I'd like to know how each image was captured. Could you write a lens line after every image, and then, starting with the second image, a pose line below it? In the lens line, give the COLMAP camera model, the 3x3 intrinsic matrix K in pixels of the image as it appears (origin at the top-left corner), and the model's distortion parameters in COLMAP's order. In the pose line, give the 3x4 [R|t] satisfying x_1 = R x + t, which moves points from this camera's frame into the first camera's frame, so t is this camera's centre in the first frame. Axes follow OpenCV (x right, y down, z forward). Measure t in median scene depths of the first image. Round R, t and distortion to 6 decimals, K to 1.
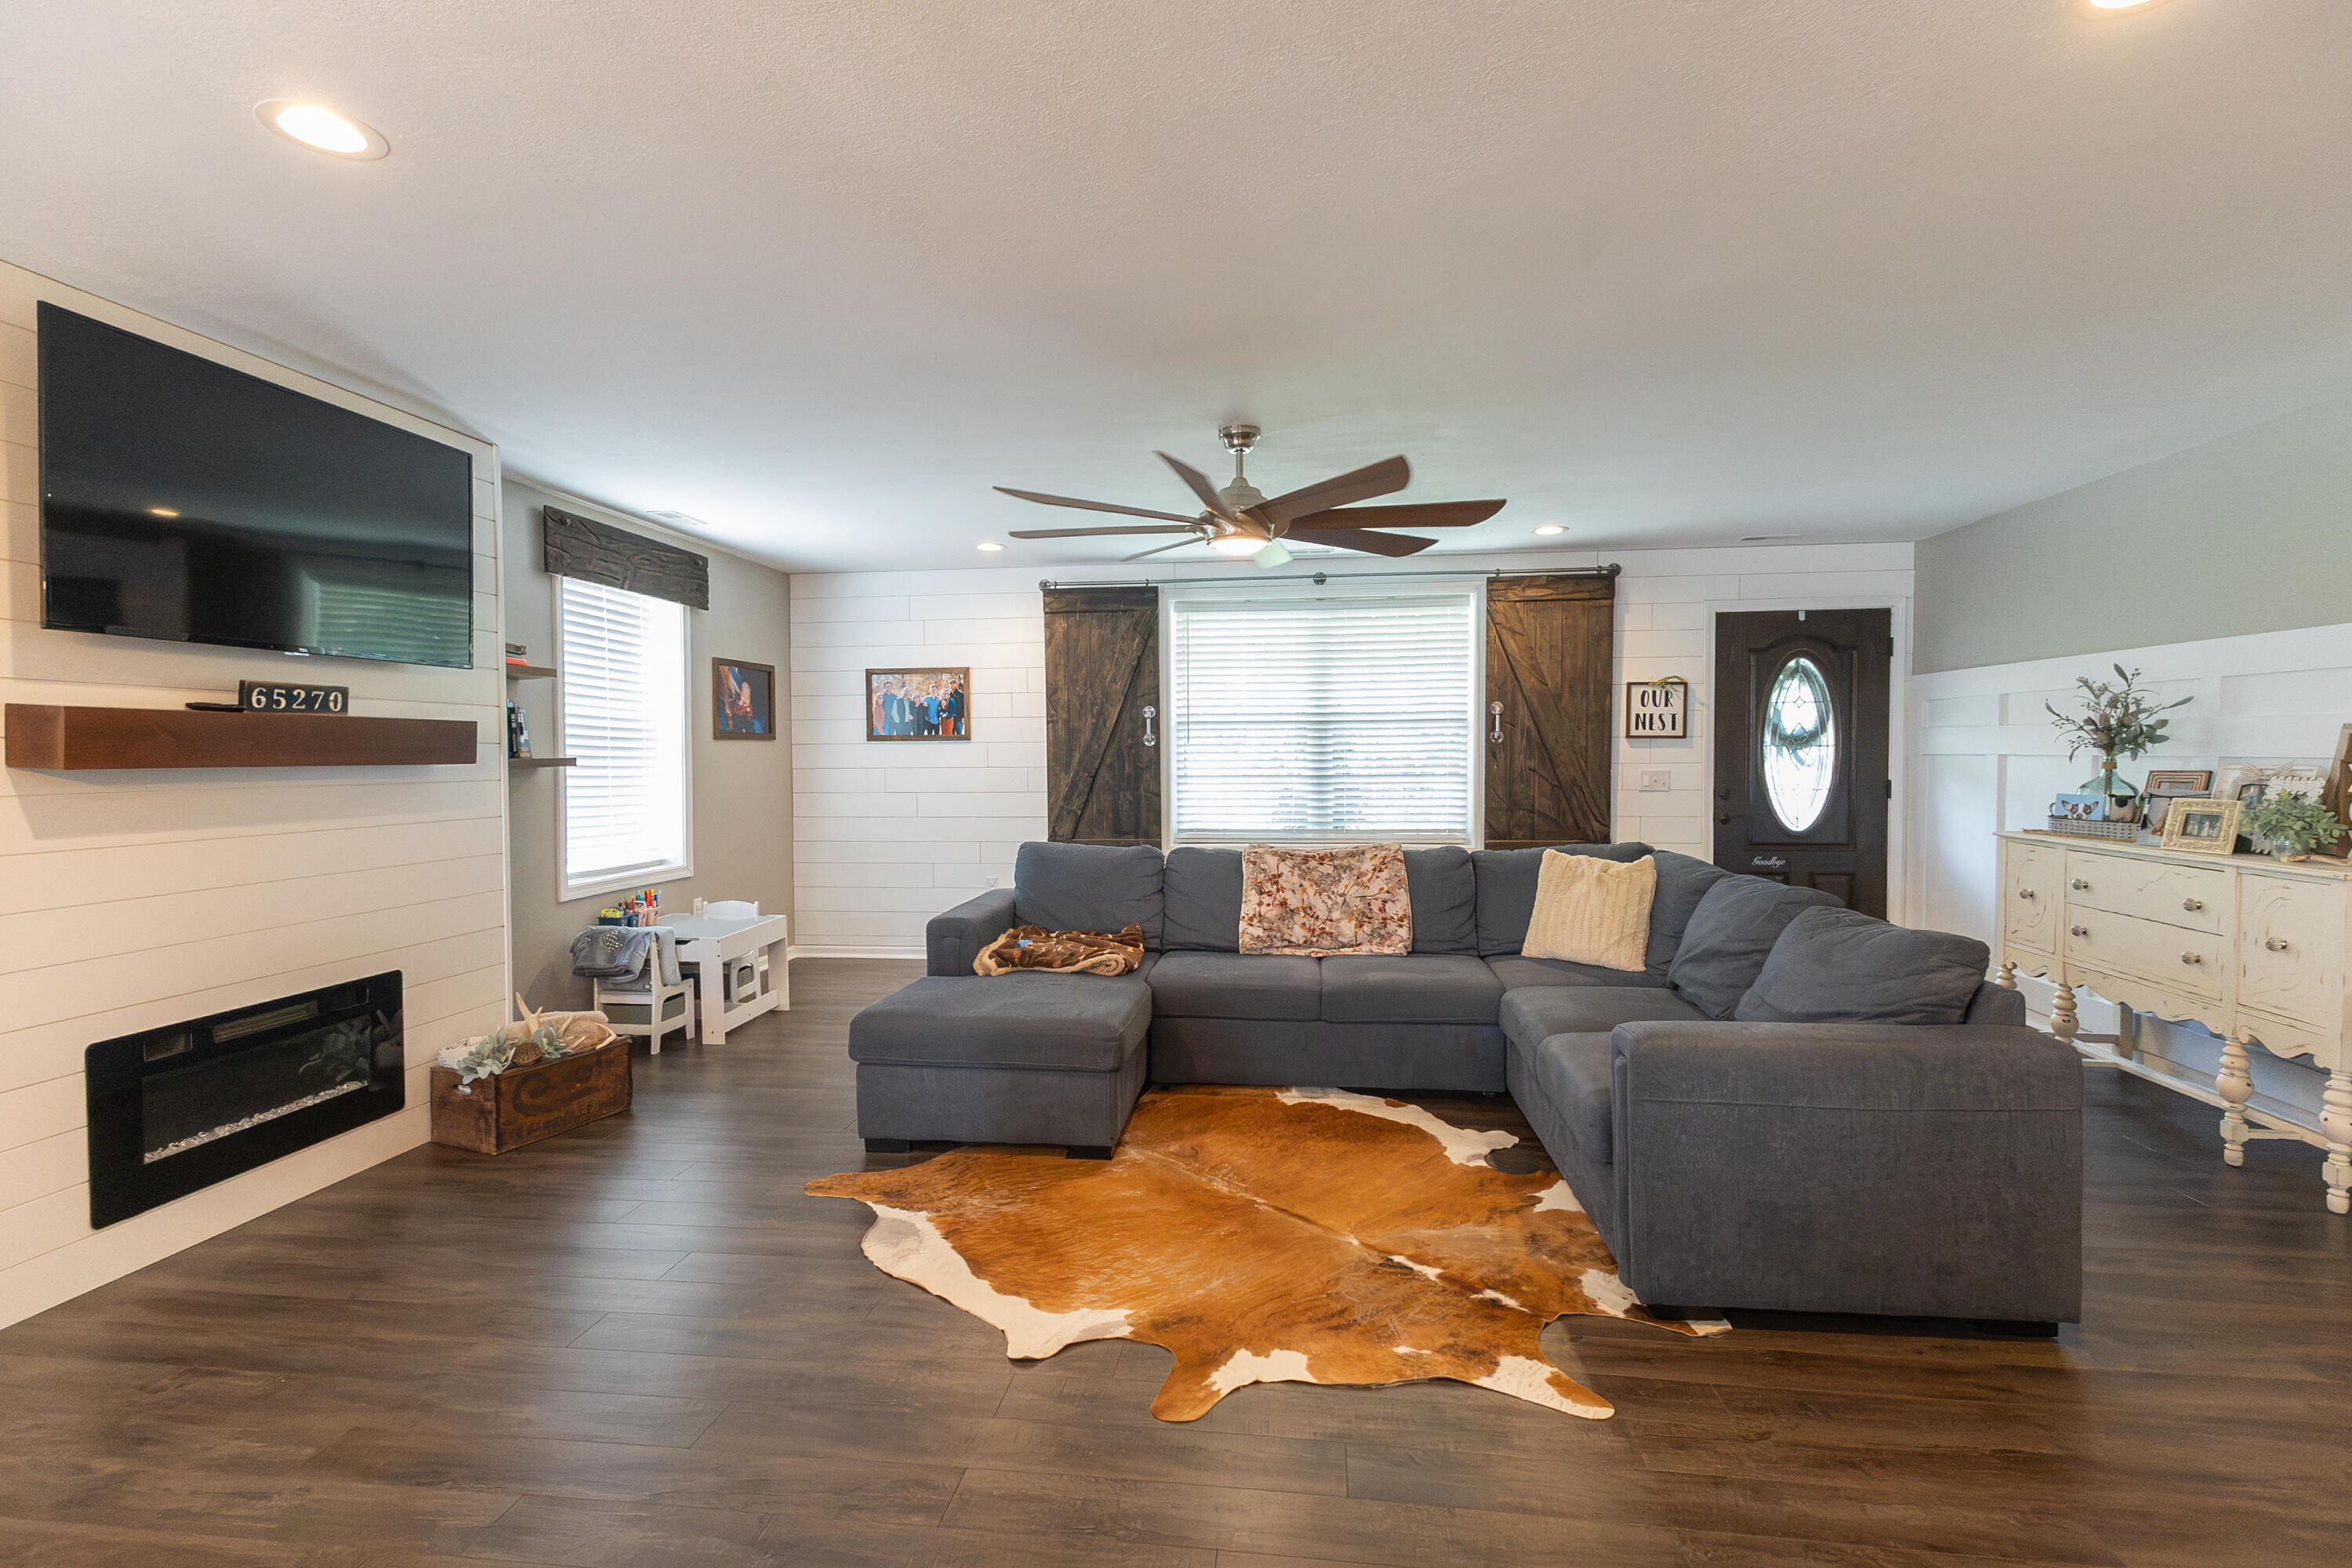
lens RADIAL K [[1085.3, 0, 1177.0], [0, 1085.3, 787.0], [0, 0, 1]] dist [0.021503, -0.006928]
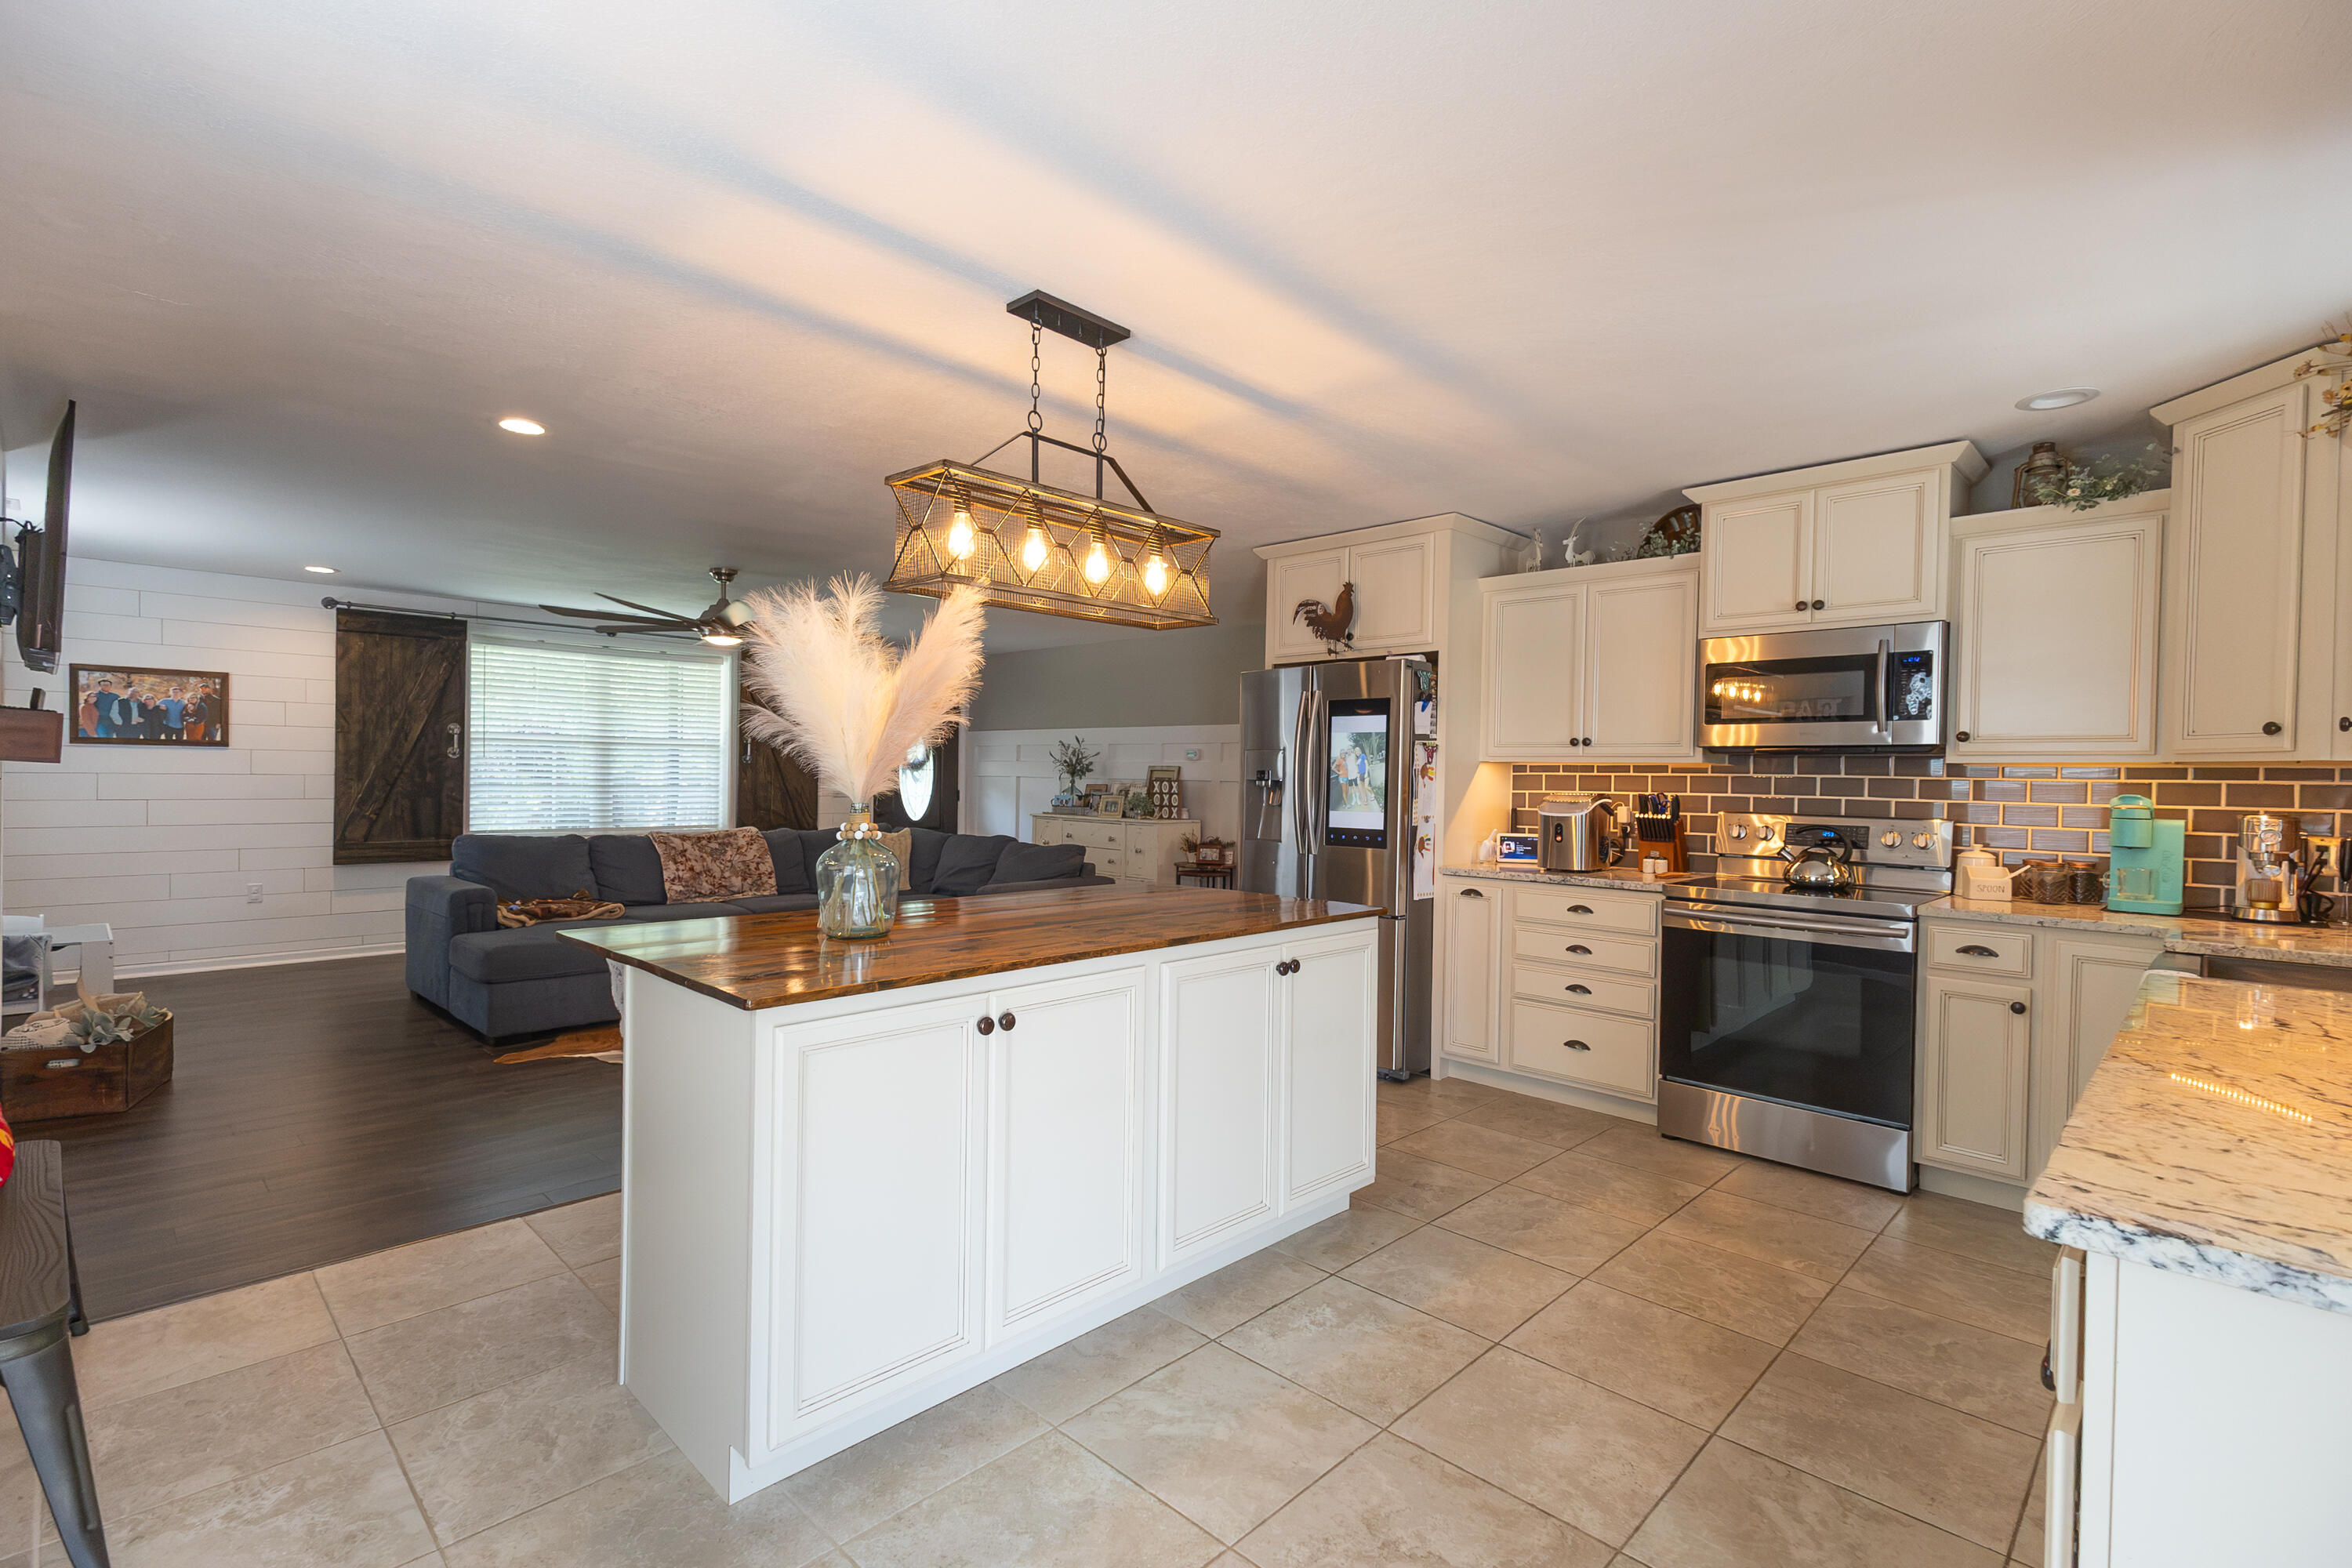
lens RADIAL K [[1084.6, 0, 1236.7], [0, 1084.6, 794.0], [0, 0, 1]] dist [0.024749, -0.009661]
pose [[0.561618, 0.001076, 0.827396, -0.525613], [0.008232, 0.999942, -0.006888, 0.015140], [-0.827355, 0.010680, 0.561577, -0.336613]]
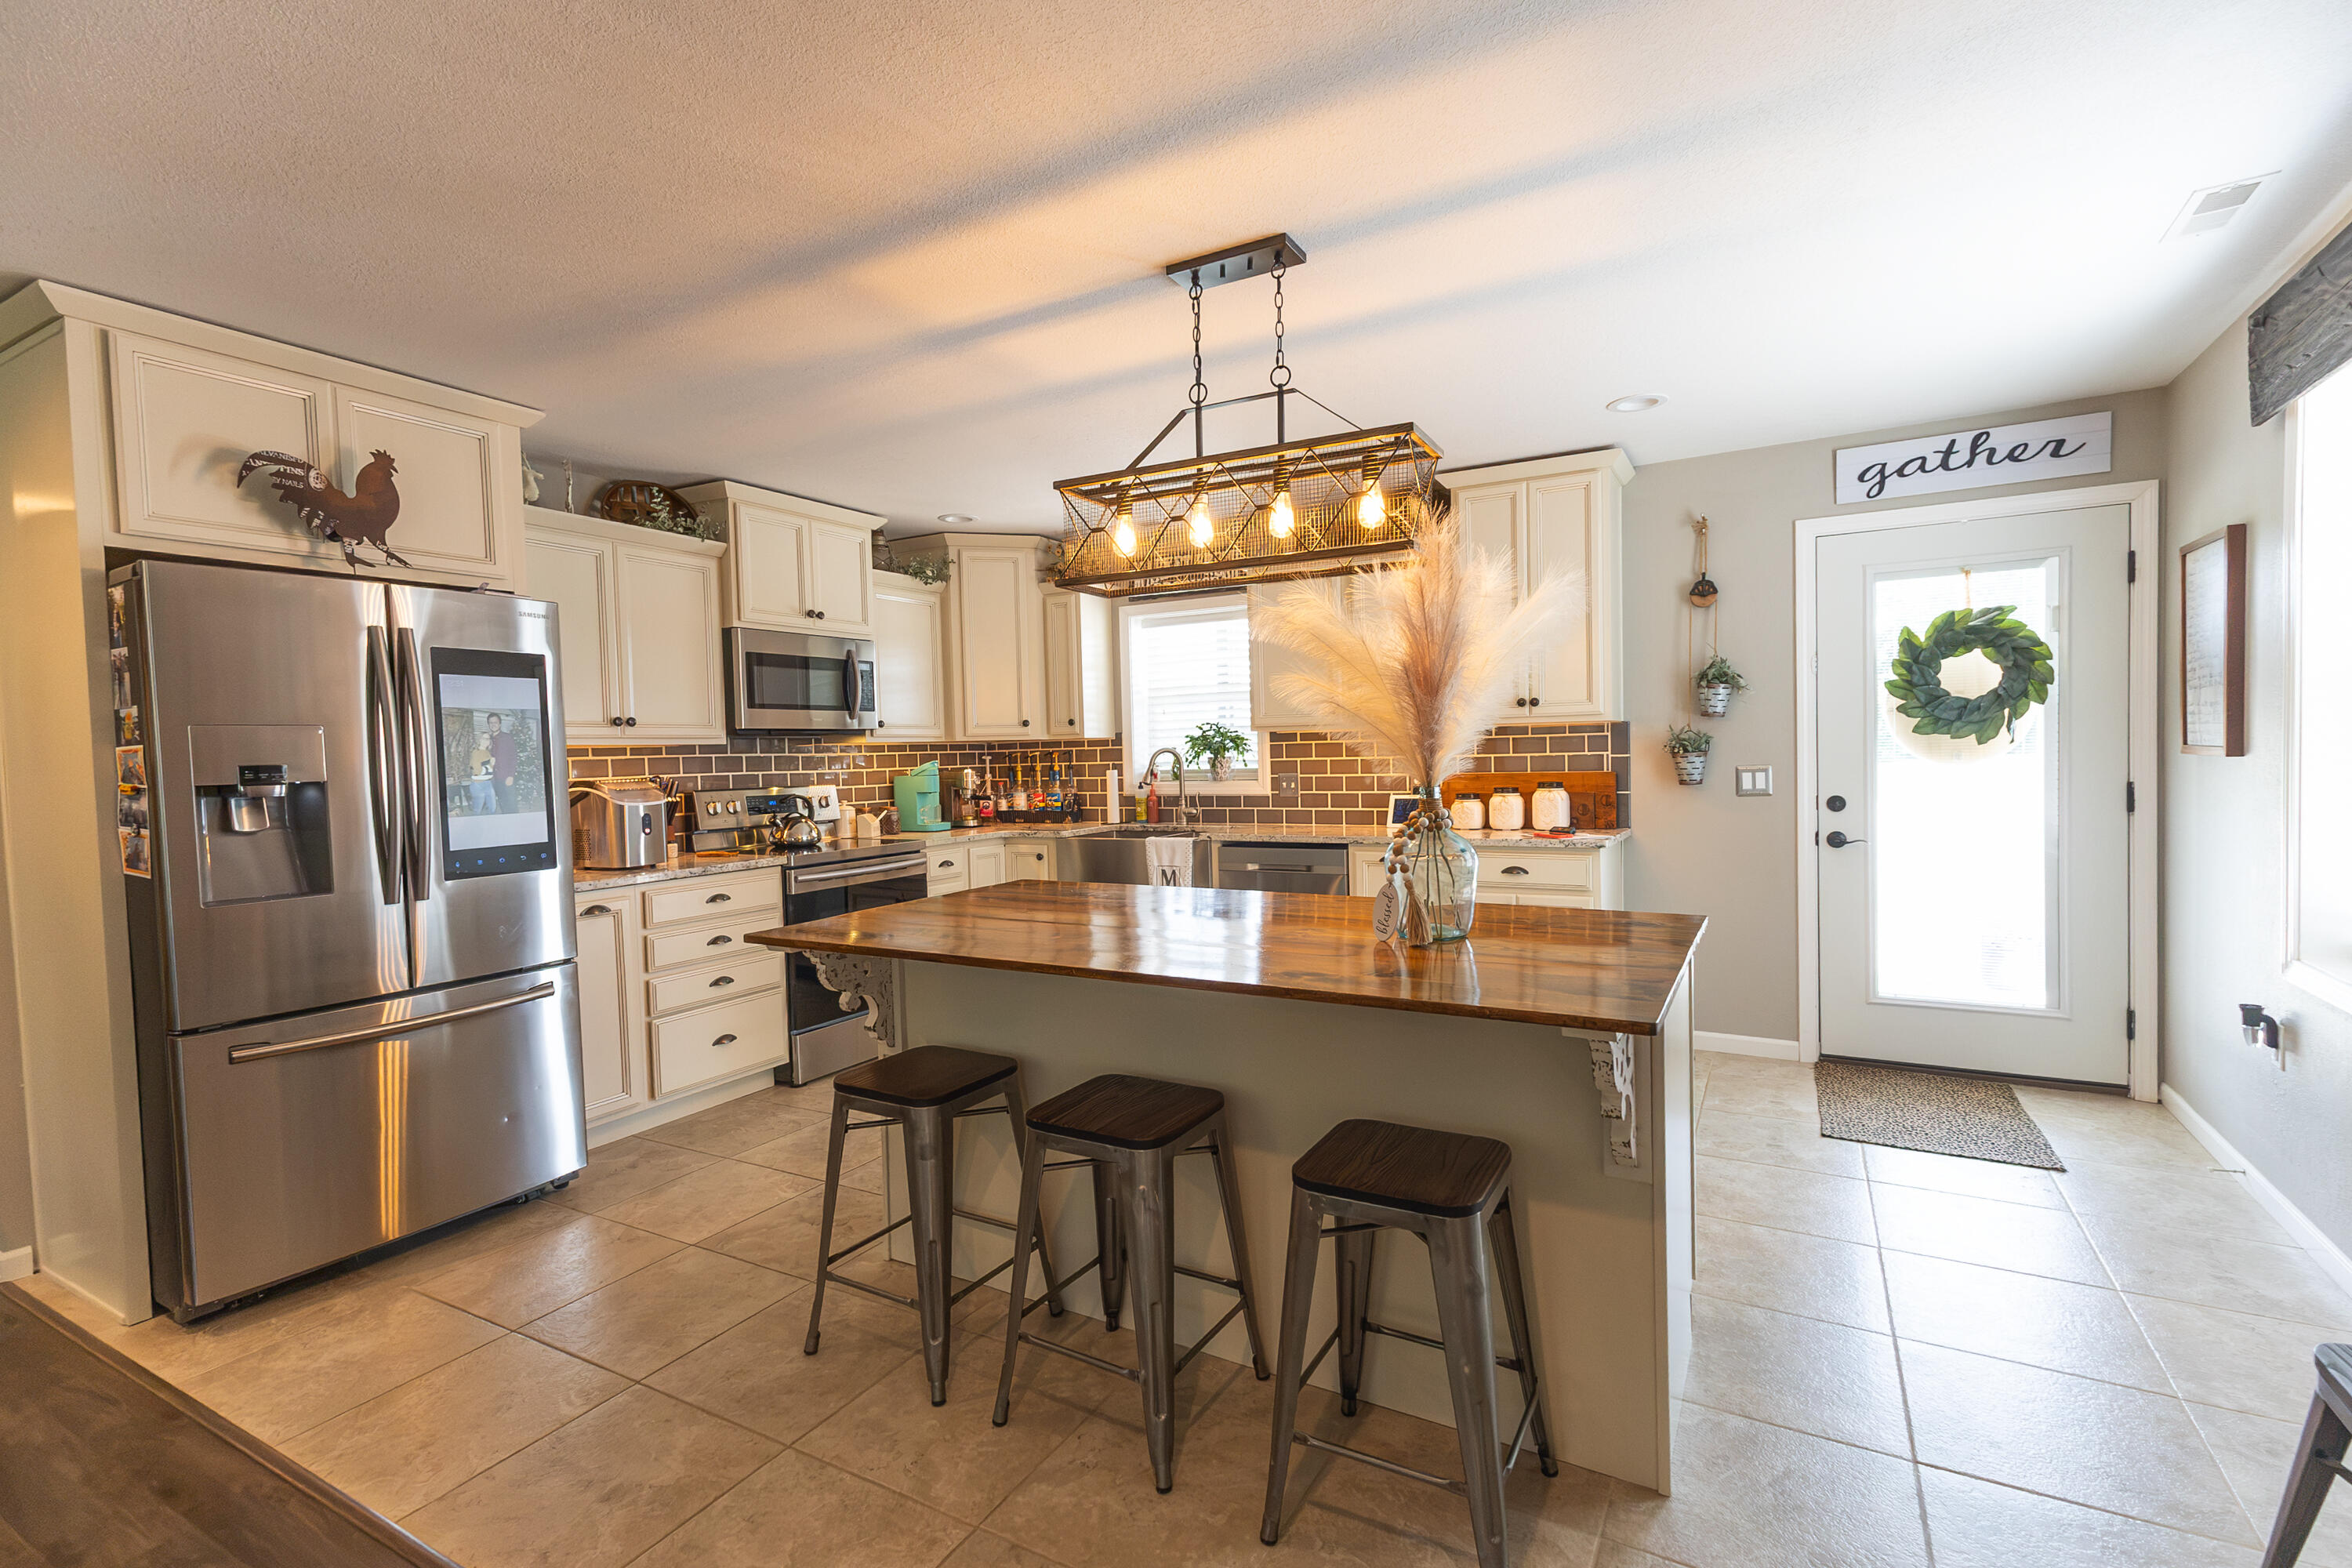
lens RADIAL K [[1084.6, 0, 1184.7], [0, 1084.6, 786.1], [0, 0, 1]] dist [0.024749, -0.009661]
pose [[-0.935413, 0.016882, 0.353153, -0.327569], [0.041707, 0.997154, 0.062803, -0.012078], [-0.351088, 0.073476, -0.933455, 0.390351]]
